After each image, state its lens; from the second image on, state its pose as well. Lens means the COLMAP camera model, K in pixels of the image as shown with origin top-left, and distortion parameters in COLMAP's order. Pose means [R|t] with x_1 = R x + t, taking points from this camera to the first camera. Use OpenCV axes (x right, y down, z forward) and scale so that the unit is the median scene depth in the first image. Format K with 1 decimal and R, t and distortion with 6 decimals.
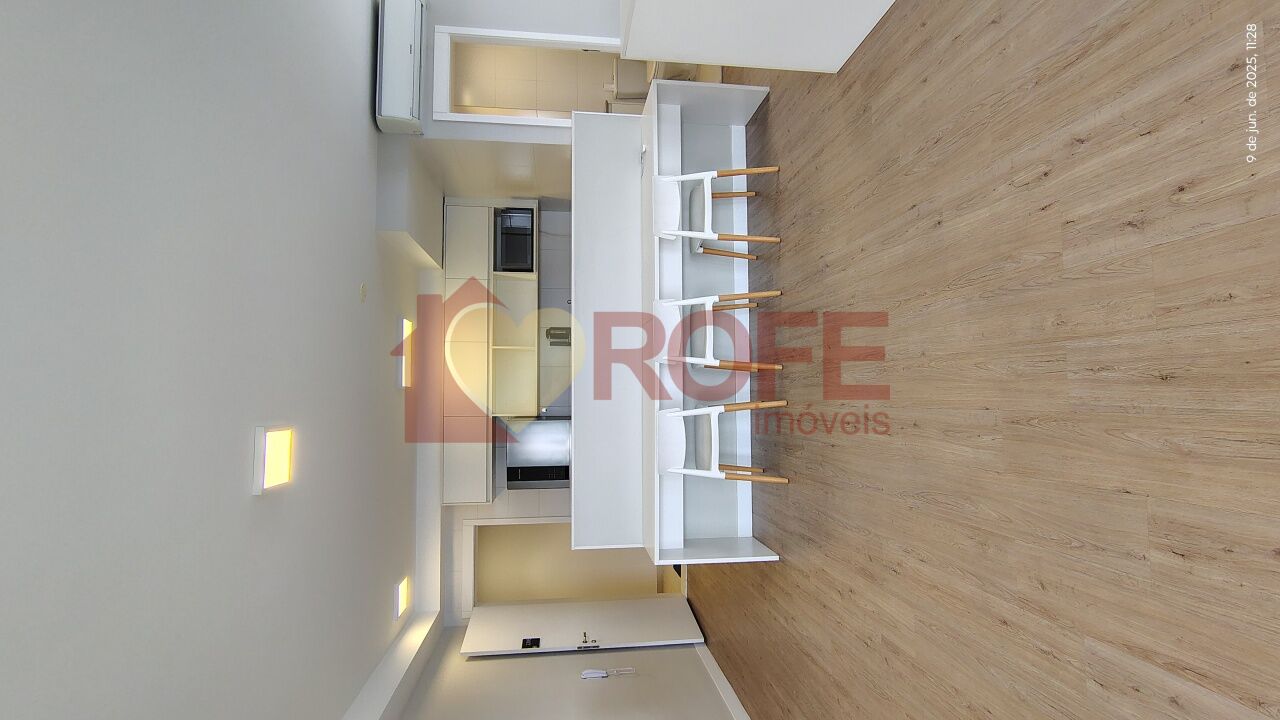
lens RADIAL K [[594.2, 0, 643.8], [0, 594.2, 365.0], [0, 0, 1]] dist [-0.016601, 0.004002]
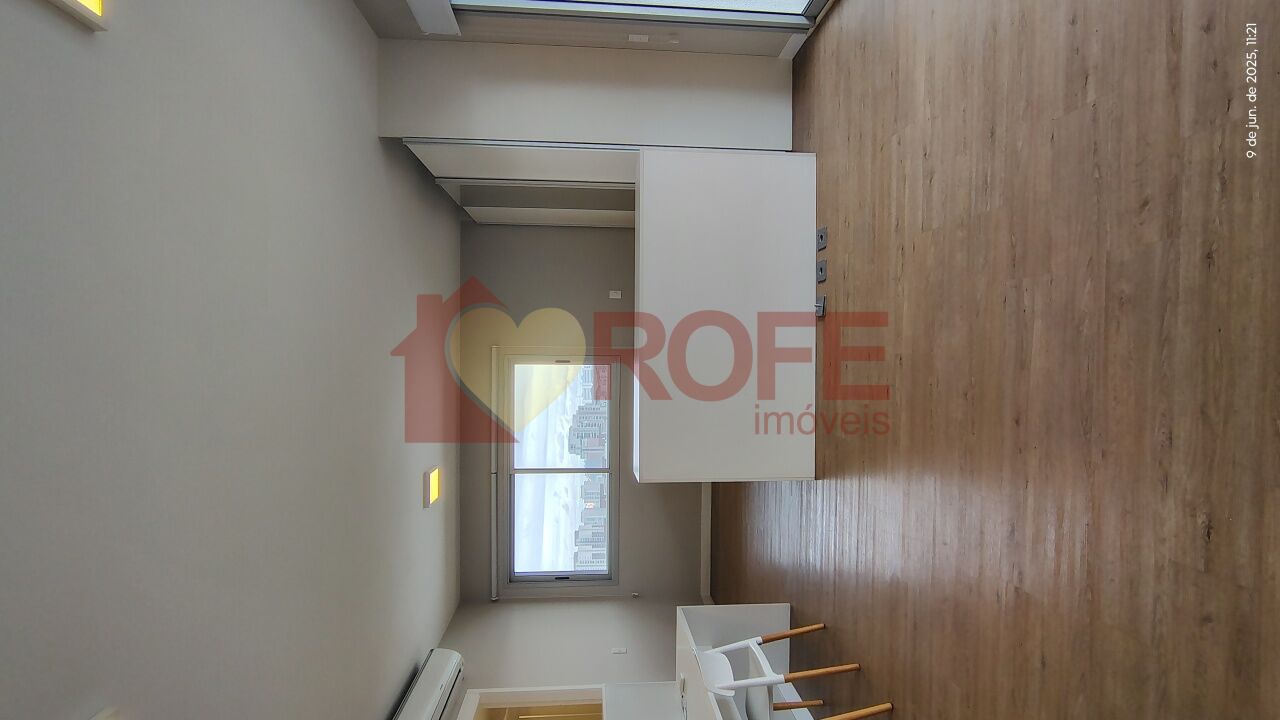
lens RADIAL K [[607.9, 0, 640.0], [0, 607.9, 360.0], [0, 0, 1]] dist [-0.003555, 0.000543]
pose [[0.988229, -0.133887, 0.074014, -0.093596], [0.083748, 0.068584, -0.994124, 0.718970], [0.128024, 0.988621, 0.078989, 0.625244]]
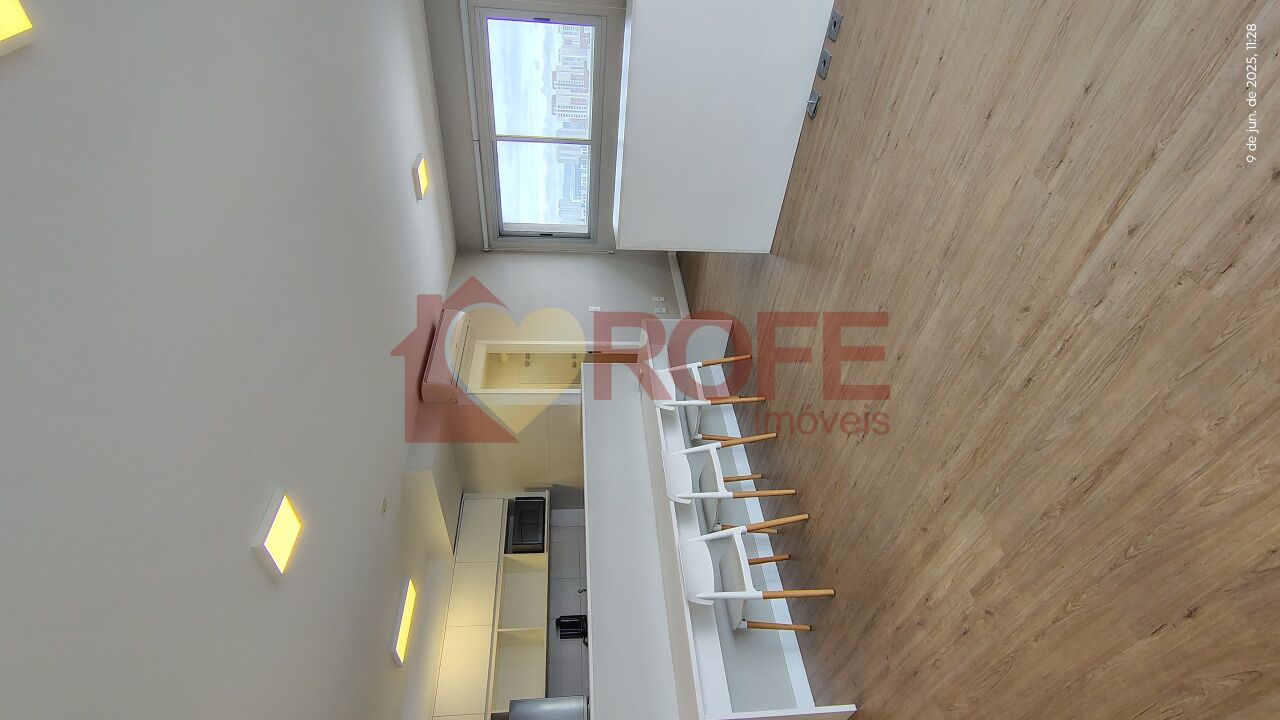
lens RADIAL K [[603.8, 0, 642.0], [0, 603.8, 373.8], [0, 0, 1]] dist [-0.016928, 0.000362]
pose [[0.995170, -0.094817, 0.025433, -0.041343], [0.086365, 0.722455, -0.686003, 0.683576], [0.046671, 0.684886, 0.727154, 0.141955]]
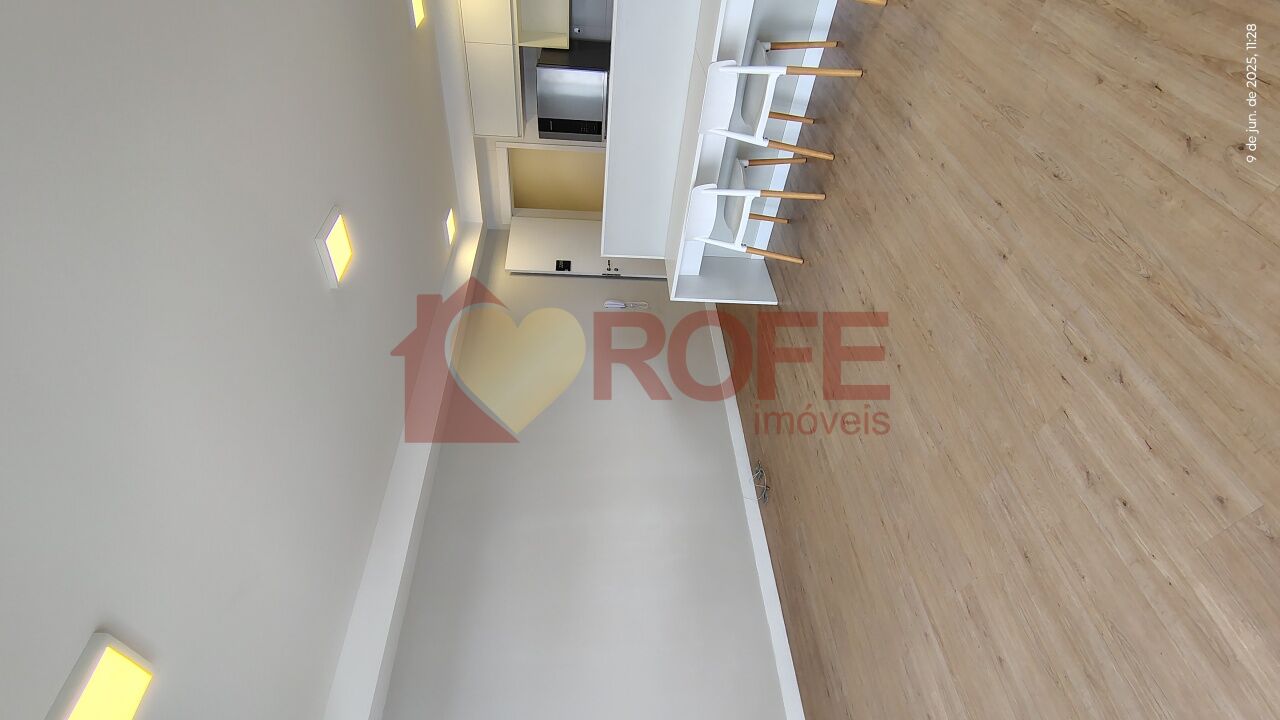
lens RADIAL K [[594.2, 0, 643.8], [0, 594.2, 365.0], [0, 0, 1]] dist [-0.016601, 0.004002]
pose [[0.991690, 0.127989, 0.013049, -0.041574], [-0.094666, 0.657266, 0.747690, -0.579184], [0.087120, -0.742711, 0.663920, 0.154341]]
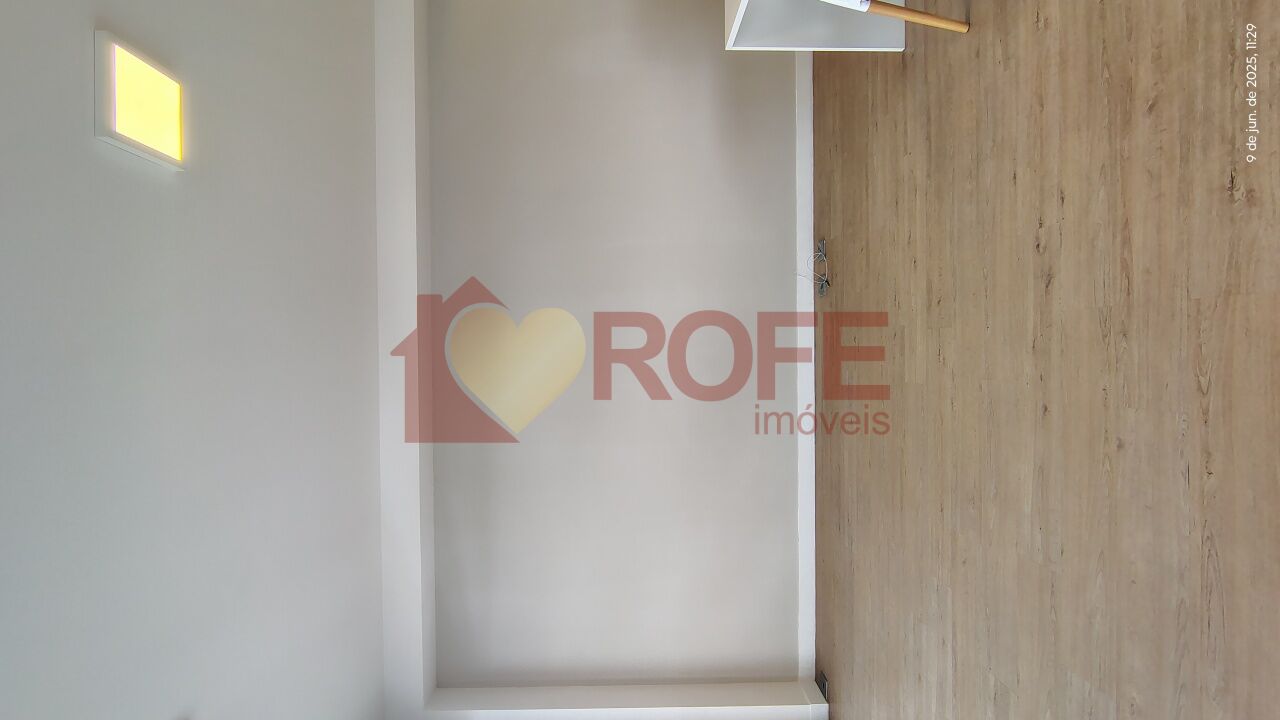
lens RADIAL K [[600.6, 0, 635.9], [0, 600.6, 361.0], [0, 0, 1]] dist [-0.002418, 0.000263]
pose [[0.990959, 0.133948, 0.007607, -0.050984], [0.000252, -0.058562, 0.998284, -0.520653], [0.134163, -0.989256, -0.058067, 0.828699]]
